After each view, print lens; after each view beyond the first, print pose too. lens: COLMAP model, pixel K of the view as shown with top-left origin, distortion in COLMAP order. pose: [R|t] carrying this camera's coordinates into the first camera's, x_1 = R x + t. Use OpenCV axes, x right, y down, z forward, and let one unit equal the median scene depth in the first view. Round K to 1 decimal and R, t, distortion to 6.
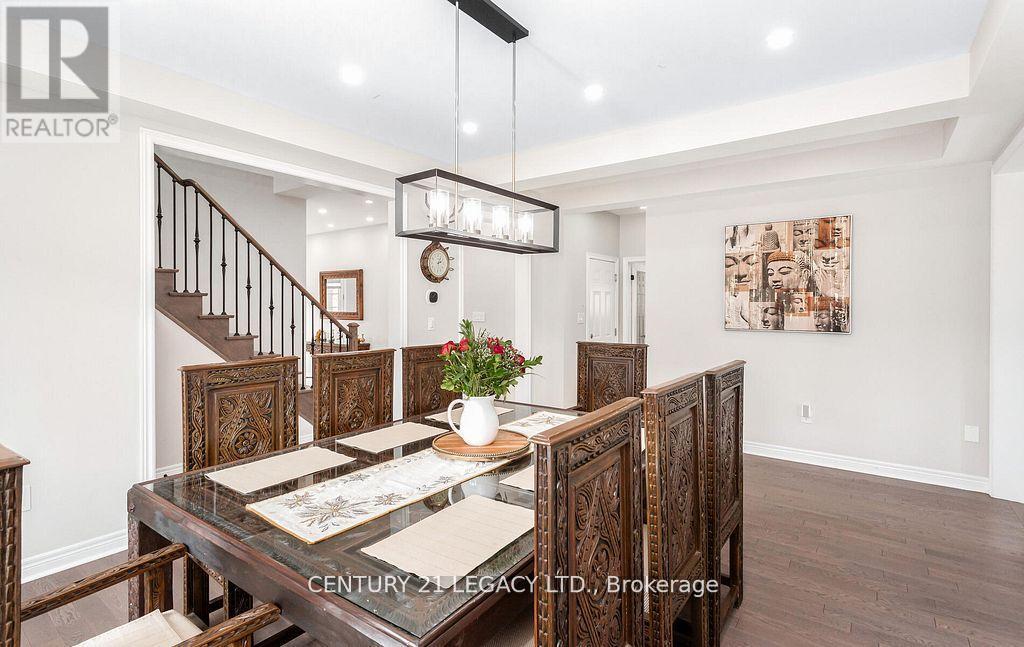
lens RADIAL K [[493.4, 0, 506.6], [0, 493.4, 315.1], [0, 0, 1]] dist [0.000779, 0.000037]
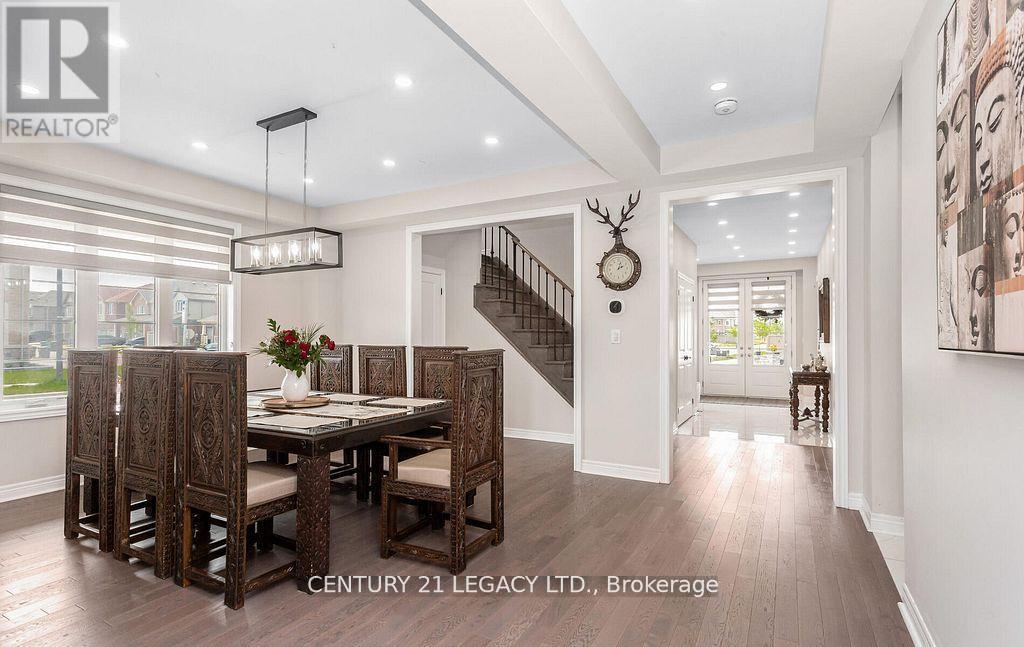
lens RADIAL K [[497.2, 0, 497.2], [0, 497.2, 332.4], [0, 0, 1]] dist [-0.000674, -0.000084]
pose [[0.126233, -0.010391, -0.991946, 1.101195], [-0.022047, 0.999669, -0.013277, 0.041011], [0.991756, 0.023545, 0.125962, 1.016735]]
